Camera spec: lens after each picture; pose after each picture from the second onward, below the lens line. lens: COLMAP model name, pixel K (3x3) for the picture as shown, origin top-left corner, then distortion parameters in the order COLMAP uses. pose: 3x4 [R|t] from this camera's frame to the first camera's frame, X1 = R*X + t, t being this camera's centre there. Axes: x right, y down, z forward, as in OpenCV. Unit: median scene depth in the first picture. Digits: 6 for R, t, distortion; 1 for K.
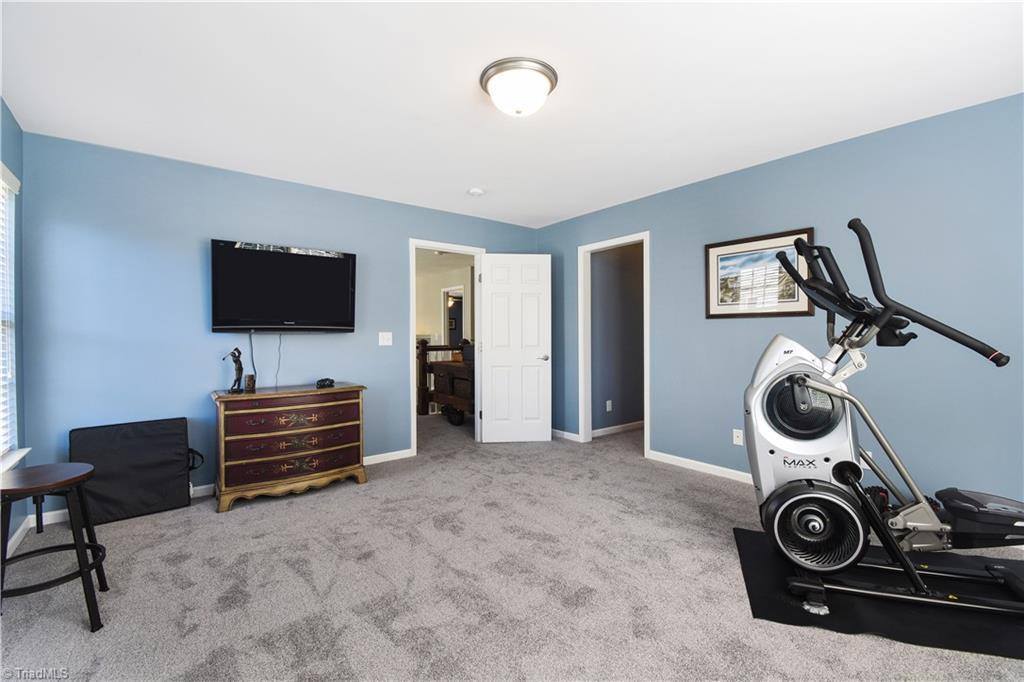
lens RADIAL K [[436.3, 0, 513.9], [0, 436.3, 333.6], [0, 0, 1]] dist [-0.000076, -0.000019]
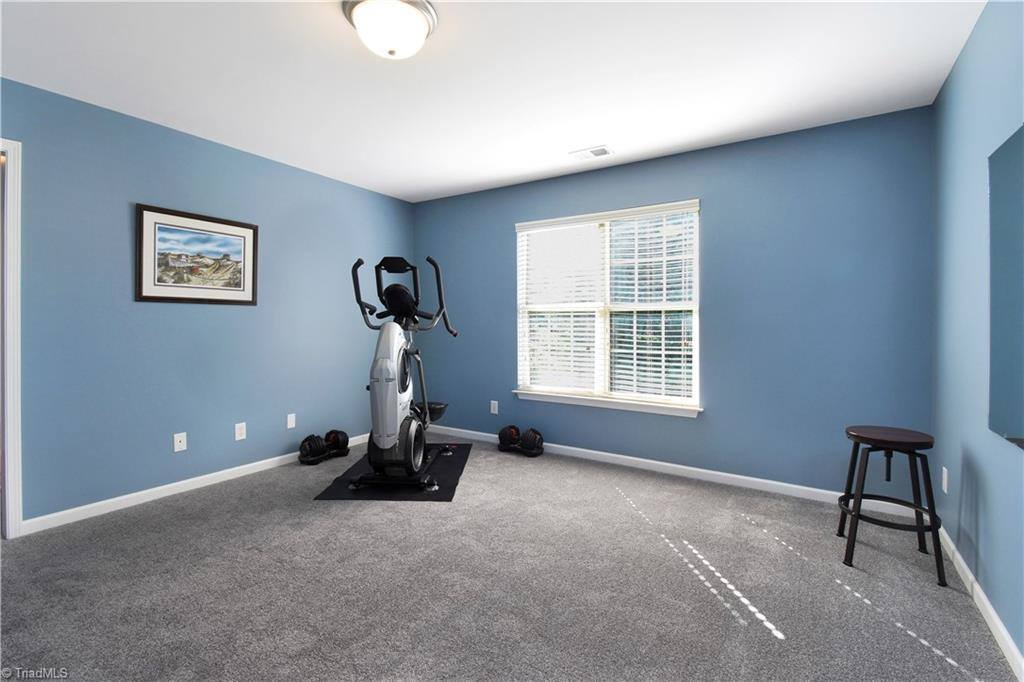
lens RADIAL K [[459.5, 0, 513.2], [0, 459.5, 325.5], [0, 0, 1]] dist [0.000065, -0.000013]
pose [[-0.310592, 0.004897, 0.950531, -0.540315], [0.004764, 0.999982, -0.003595, 0.014778], [-0.950531, 0.003412, -0.310610, 0.650310]]
